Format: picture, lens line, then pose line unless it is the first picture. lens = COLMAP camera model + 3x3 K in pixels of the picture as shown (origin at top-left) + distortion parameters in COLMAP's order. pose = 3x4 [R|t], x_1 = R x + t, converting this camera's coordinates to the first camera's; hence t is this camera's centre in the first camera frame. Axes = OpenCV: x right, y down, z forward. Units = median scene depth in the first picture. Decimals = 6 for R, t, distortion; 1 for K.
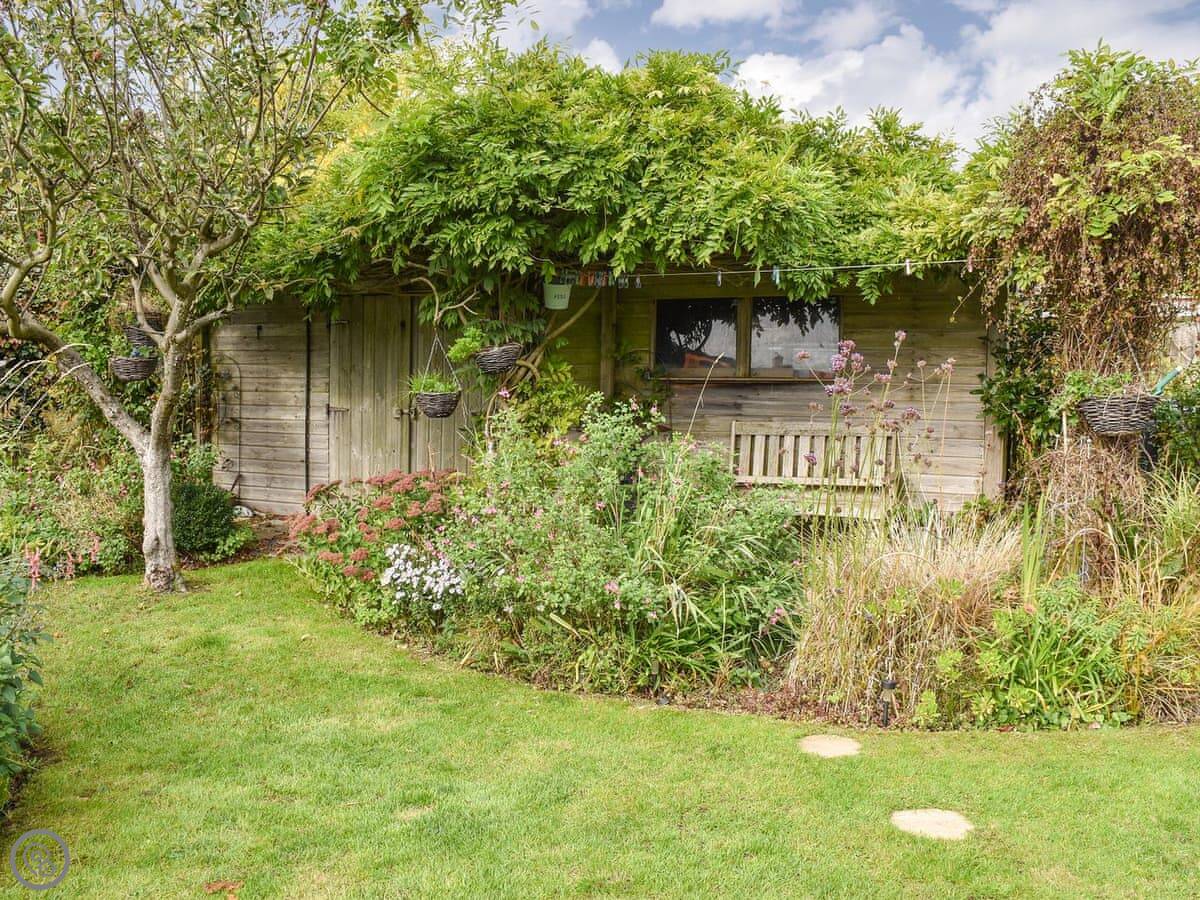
lens RADIAL K [[999.2, 0, 599.7], [0, 999.2, 479.5], [0, 0, 1]] dist [-0.089820, 0.010027]
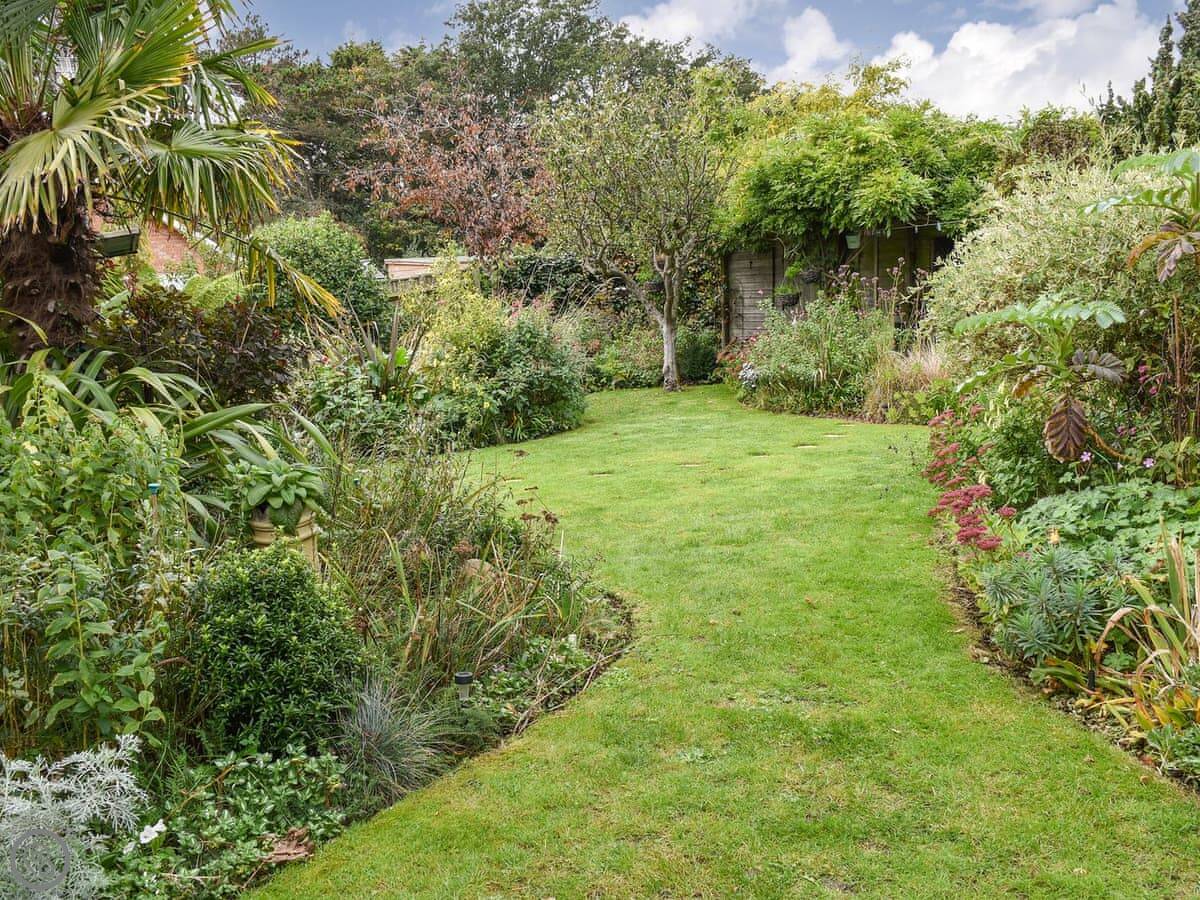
lens RADIAL K [[999.2, 0, 599.7], [0, 999.2, 479.5], [0, 0, 1]] dist [-0.089820, 0.010027]
pose [[0.795942, 0.074945, -0.600716, 0.850806], [-0.025044, 0.995534, 0.091020, 0.125166], [0.604855, -0.057403, 0.794264, -0.938558]]
